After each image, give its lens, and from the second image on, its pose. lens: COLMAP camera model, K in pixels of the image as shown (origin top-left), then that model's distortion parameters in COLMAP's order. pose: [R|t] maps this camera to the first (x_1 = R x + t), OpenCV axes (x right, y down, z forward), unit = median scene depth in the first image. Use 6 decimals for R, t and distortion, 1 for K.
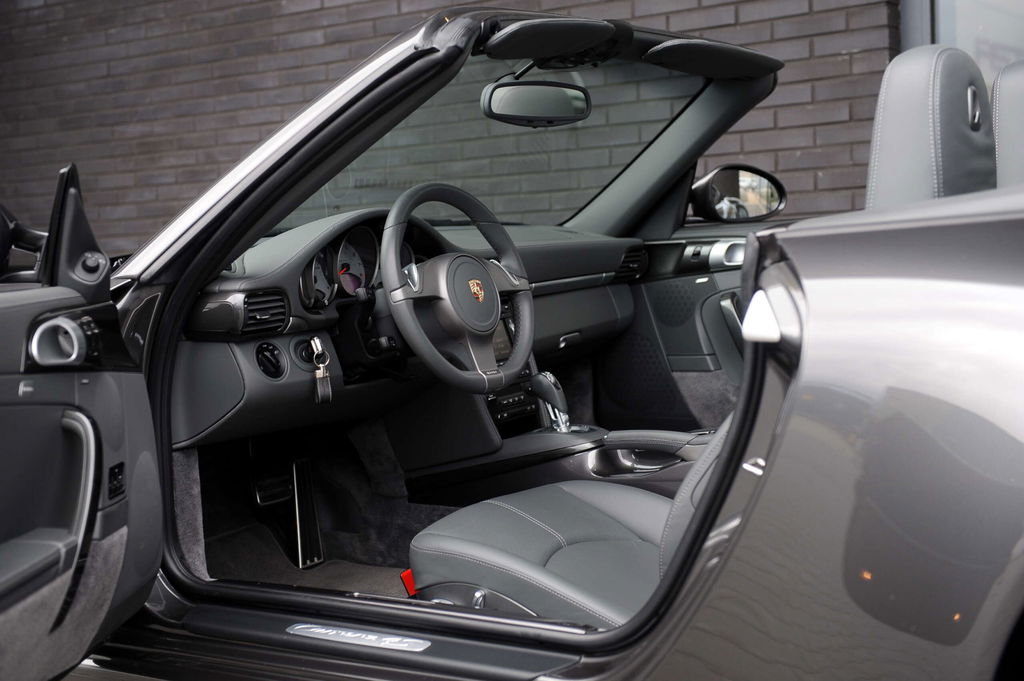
lens RADIAL K [[1380.2, 0, 512.0], [0, 1380.2, 340.5], [0, 0, 1]] dist [0.026204, 0.023365]
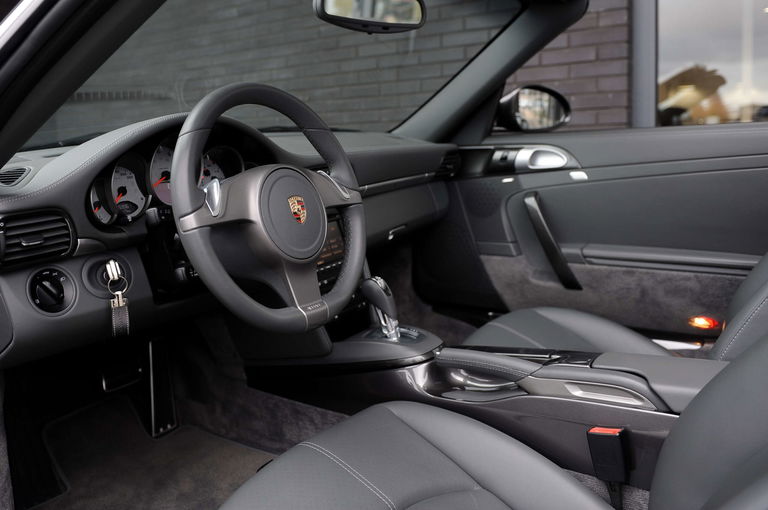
lens RADIAL K [[623.6, 0, 314.4], [0, 623.6, 210.1], [0, 0, 1]] dist [-0.059955, -0.000225]
pose [[0.997464, 0.018835, -0.068642, 0.008261], [-0.015888, 0.998939, 0.043234, -0.040275], [0.069383, -0.042034, 0.996704, 0.475670]]
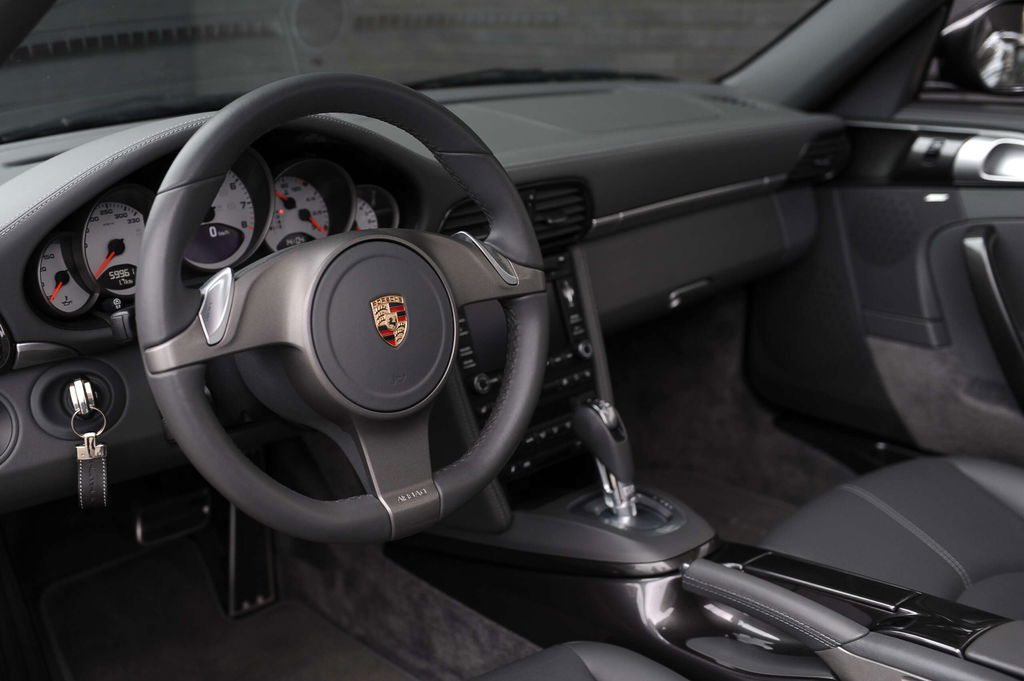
lens RADIAL K [[1115.9, 0, 469.0], [0, 1115.9, 297.3], [0, 0, 1]] dist [0.009620, 0.018690]
pose [[0.963667, 0.101742, -0.246972, 0.069580], [-0.052599, 0.978793, 0.197986, -0.091064], [0.261878, -0.177802, 0.948581, 0.502900]]
